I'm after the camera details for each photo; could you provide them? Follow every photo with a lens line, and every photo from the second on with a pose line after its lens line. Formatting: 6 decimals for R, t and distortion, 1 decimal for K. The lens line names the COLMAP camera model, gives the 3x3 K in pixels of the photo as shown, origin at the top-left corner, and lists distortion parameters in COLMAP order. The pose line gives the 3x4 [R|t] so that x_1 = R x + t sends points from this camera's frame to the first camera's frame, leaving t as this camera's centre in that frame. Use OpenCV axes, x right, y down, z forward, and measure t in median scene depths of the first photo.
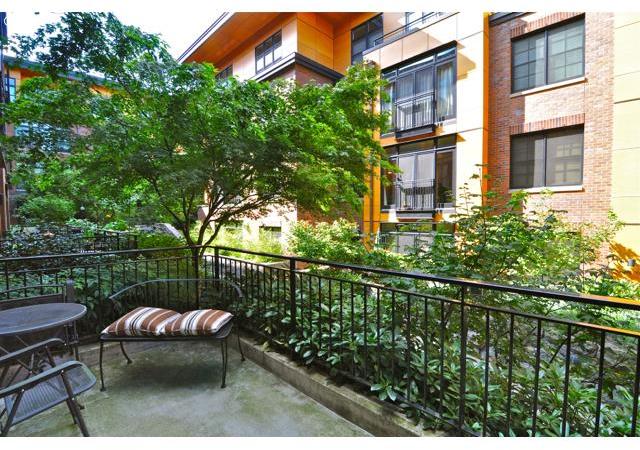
lens RADIAL K [[318.3, 0, 320.0], [0, 318.3, 225.0], [0, 0, 1]] dist [-0.002057, -0.000117]
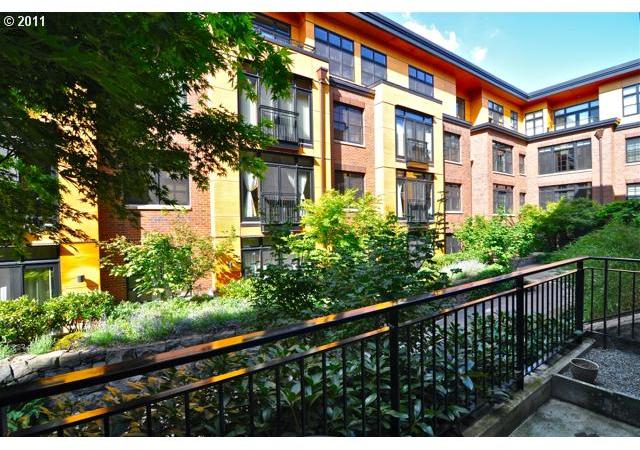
lens RADIAL K [[318.3, 0, 320.0], [0, 318.3, 225.0], [0, 0, 1]] dist [-0.002057, -0.000117]
pose [[0.133063, 0.003287, 0.991102, -0.730811], [0.049259, 0.998737, -0.009926, -0.028464], [-0.989883, 0.050142, 0.132733, 0.835765]]
